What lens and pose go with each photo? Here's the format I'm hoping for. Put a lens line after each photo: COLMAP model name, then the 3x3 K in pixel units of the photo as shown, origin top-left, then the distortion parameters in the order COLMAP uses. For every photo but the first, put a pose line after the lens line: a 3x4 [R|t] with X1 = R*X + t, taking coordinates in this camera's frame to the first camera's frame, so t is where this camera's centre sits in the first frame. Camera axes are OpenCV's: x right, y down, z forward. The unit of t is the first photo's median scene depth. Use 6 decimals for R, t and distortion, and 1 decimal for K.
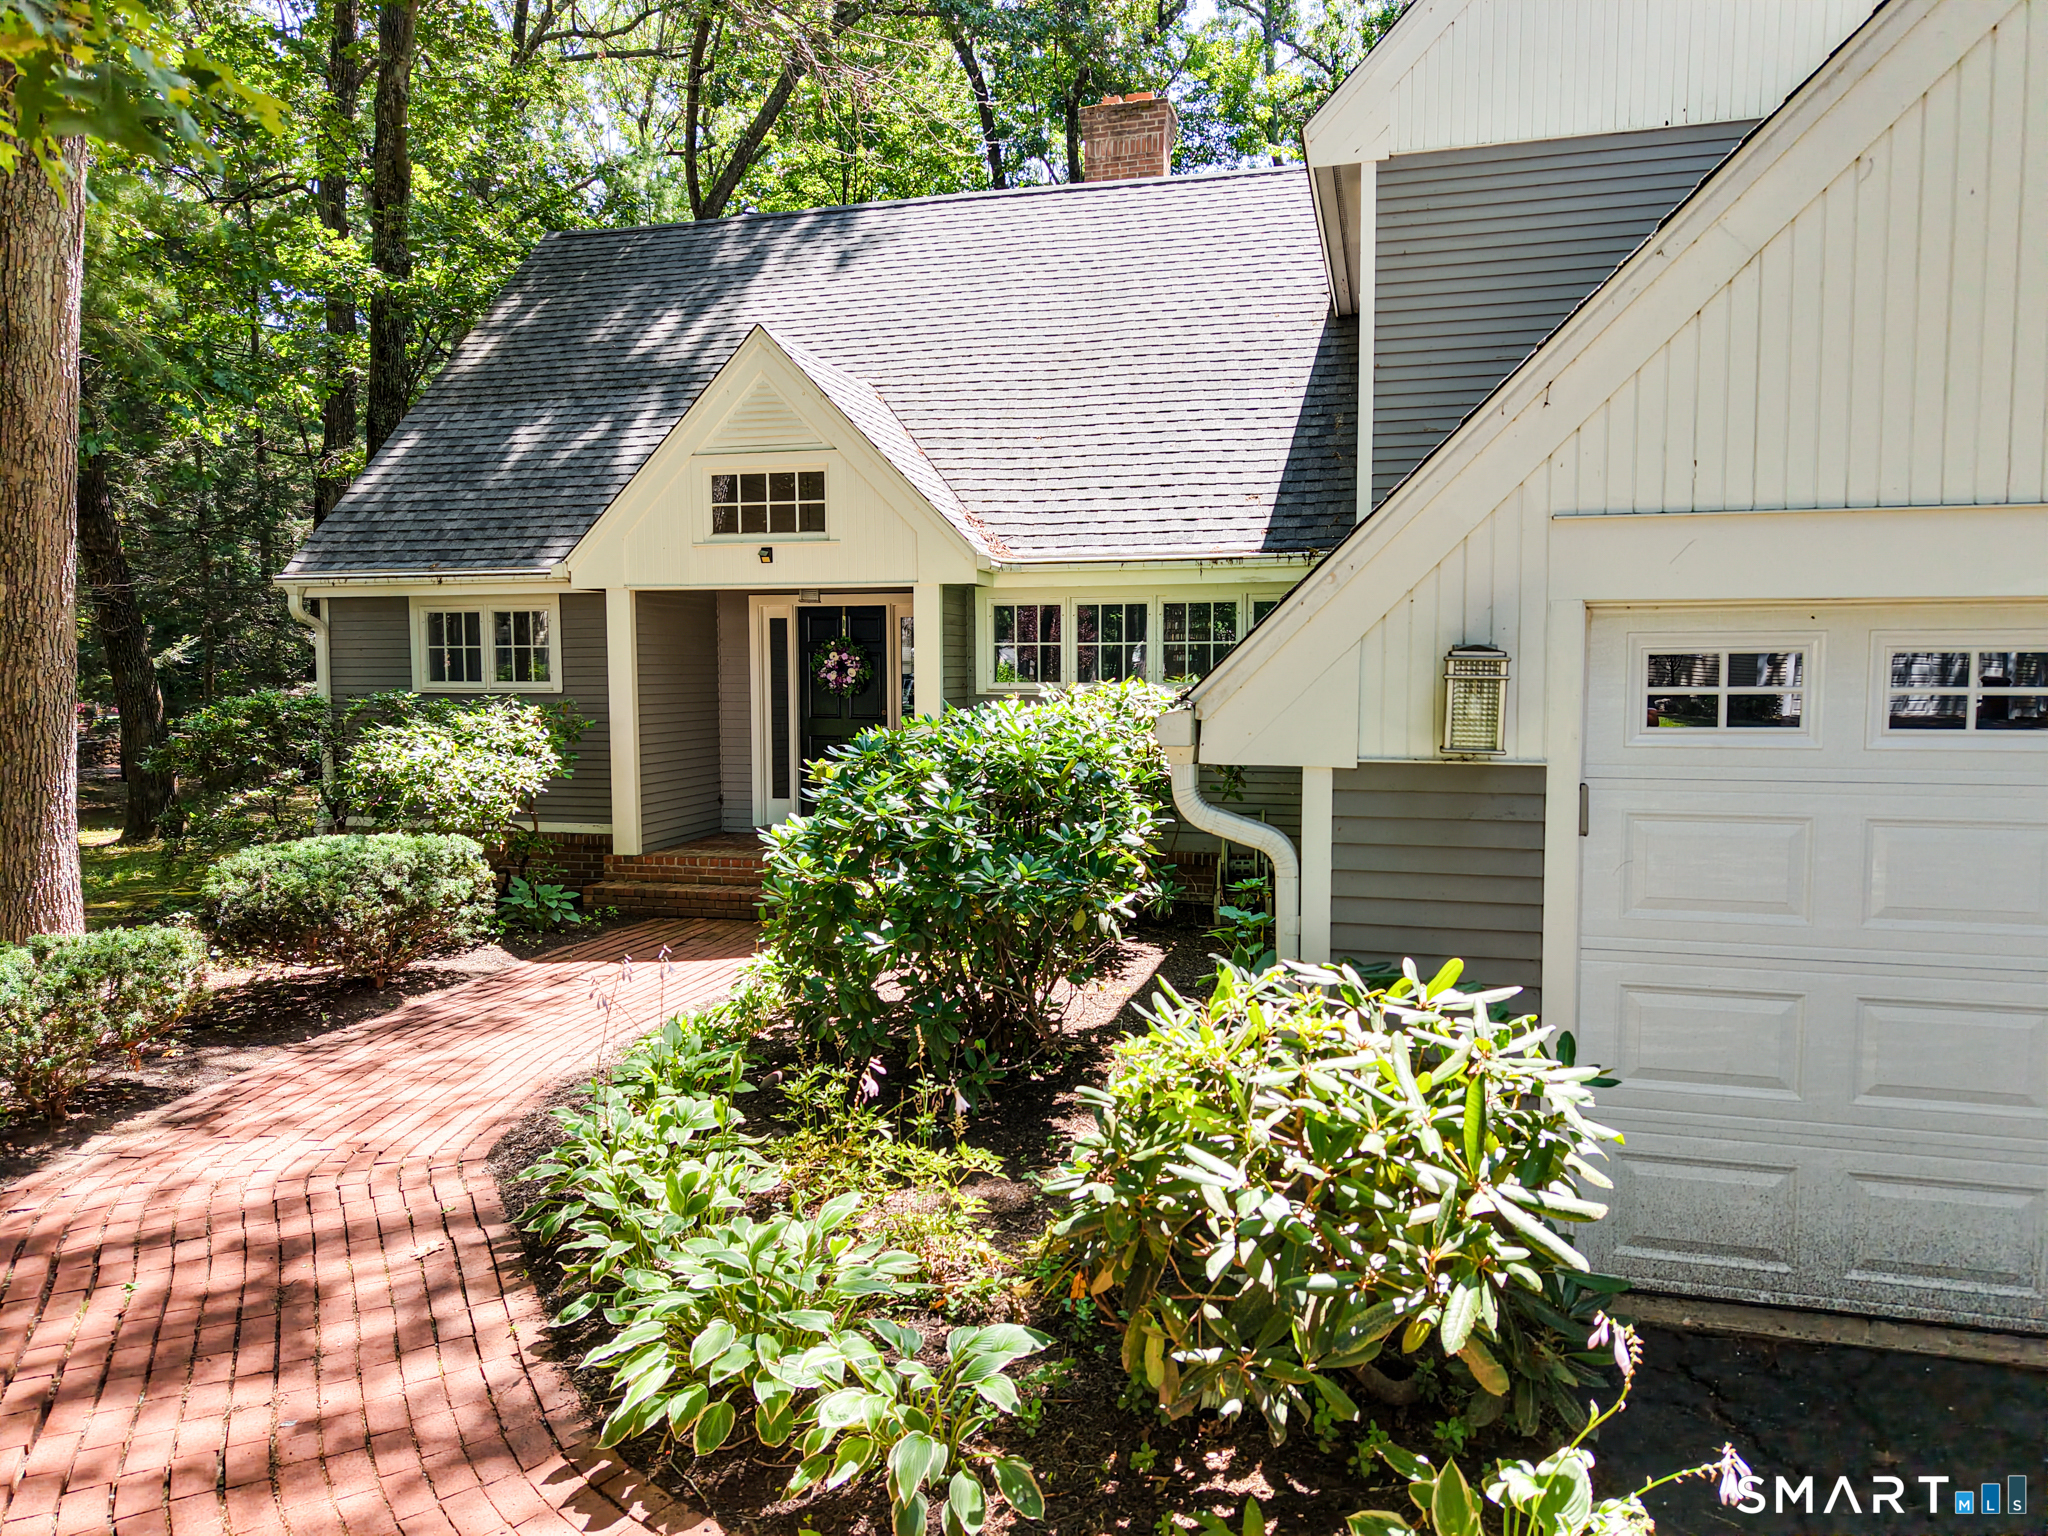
lens RADIAL K [[1351.6, 0, 1024.0], [0, 1351.6, 768.0], [0, 0, 1]] dist [0.101936, -0.163233]
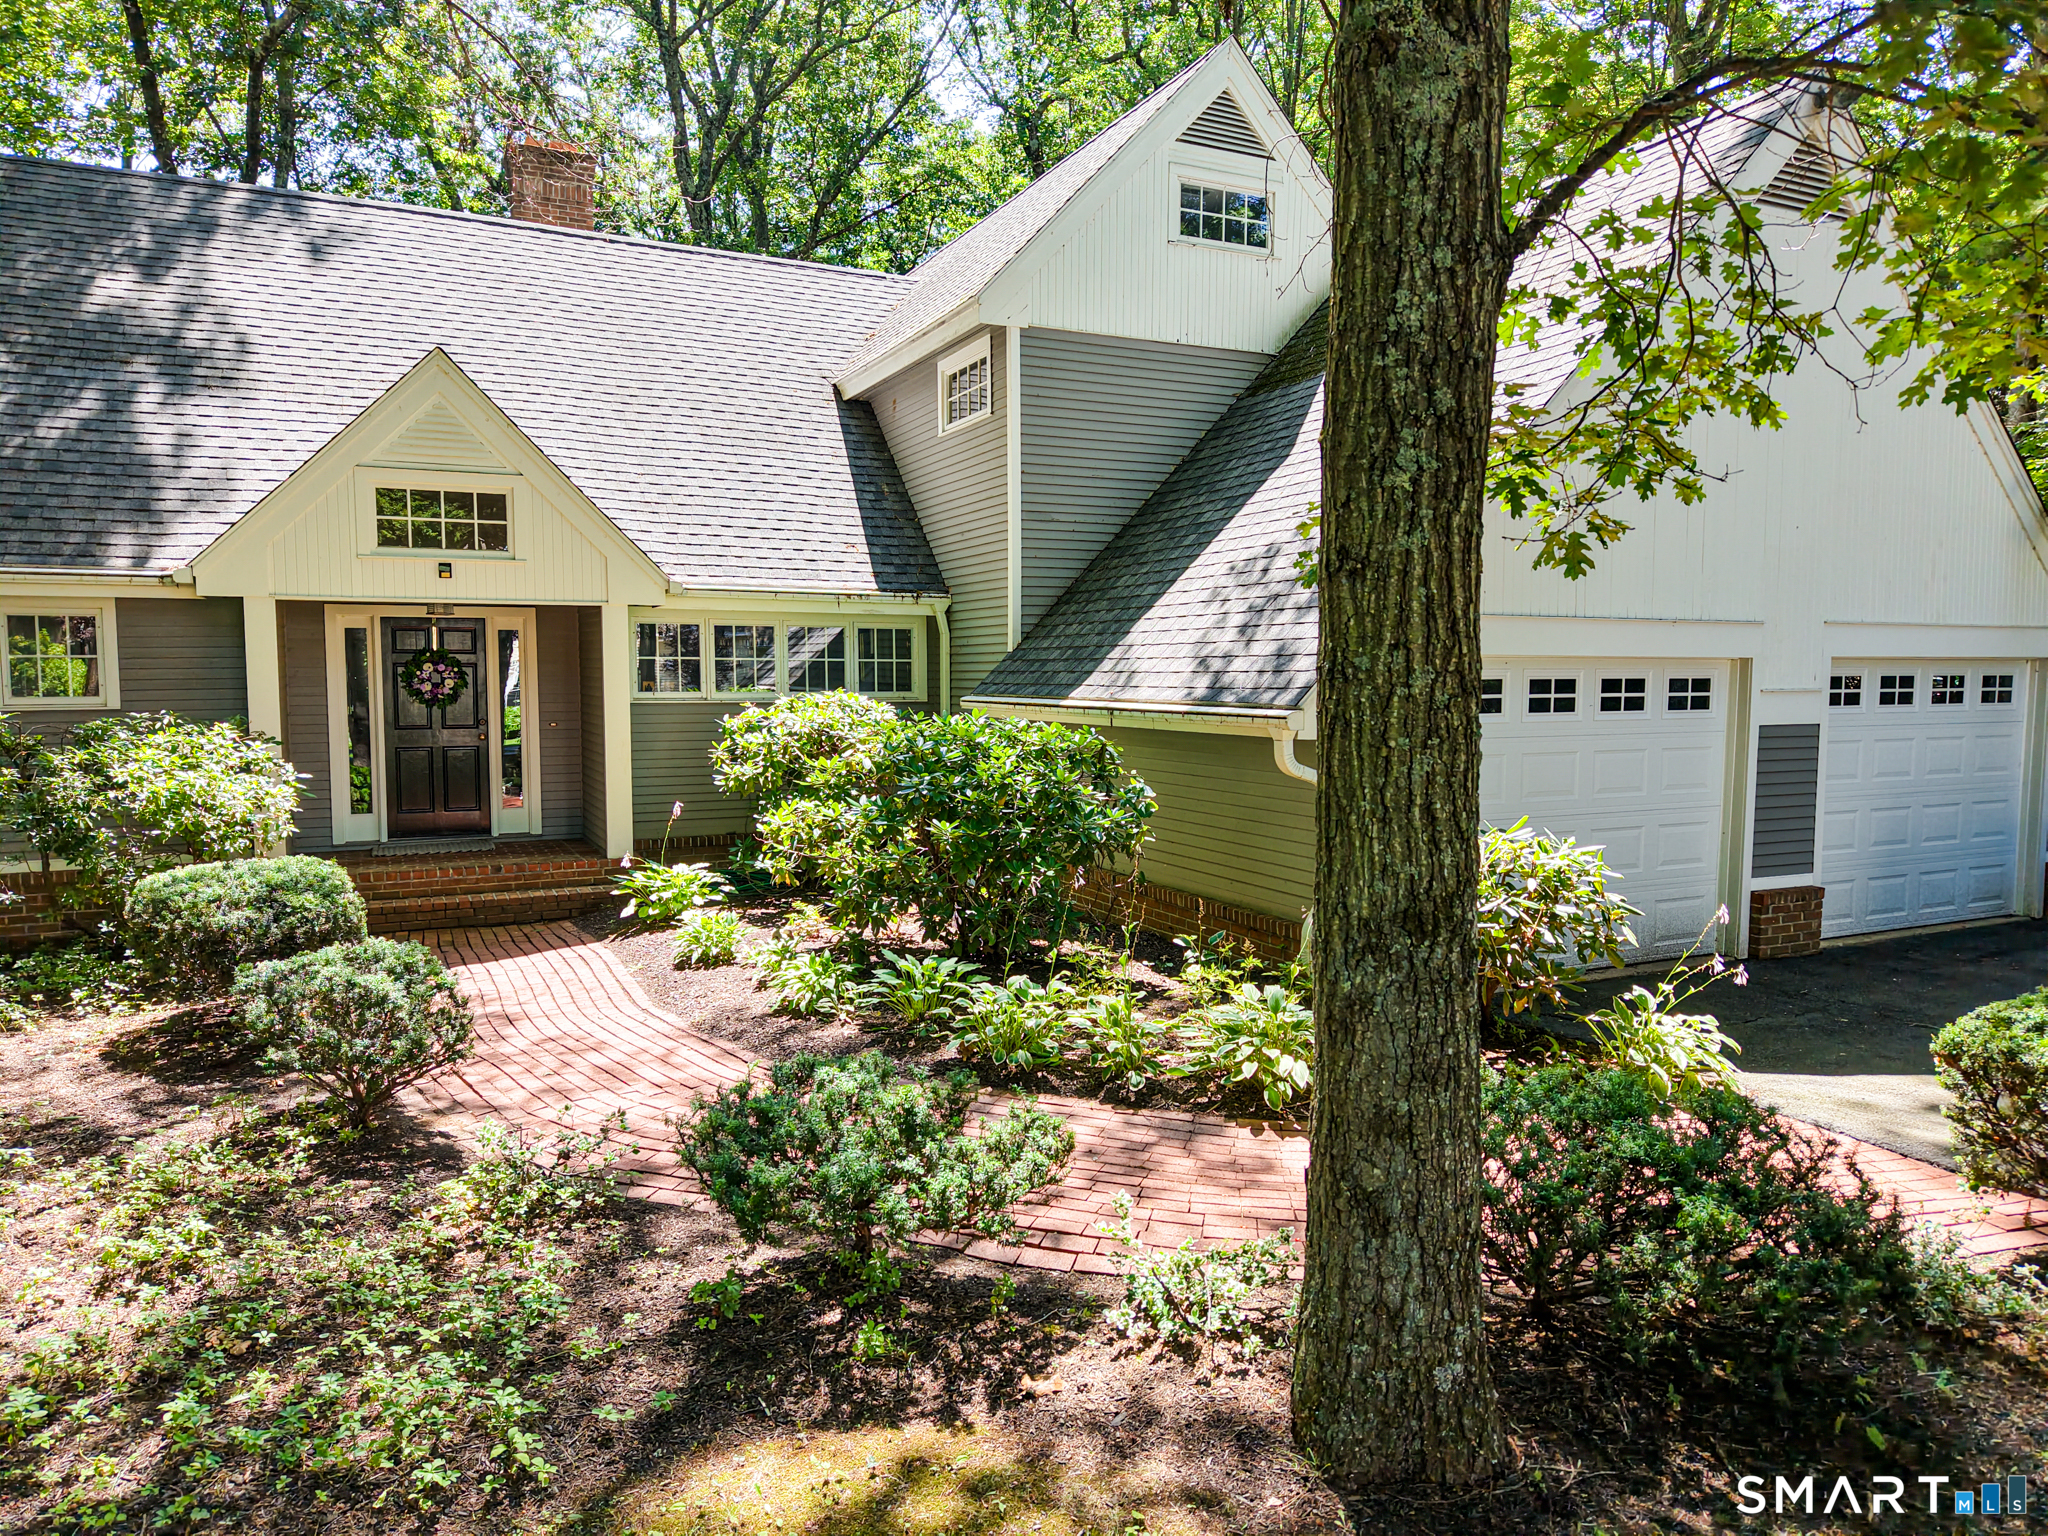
lens RADIAL K [[1371.0, 0, 1024.0], [0, 1371.0, 768.0], [0, 0, 1]] dist [0.043162, -0.042774]
pose [[0.758634, -0.043791, 0.650044, -0.658303], [0.045748, 0.998856, 0.013899, -0.003010], [-0.649909, 0.019194, 0.759770, -0.083782]]
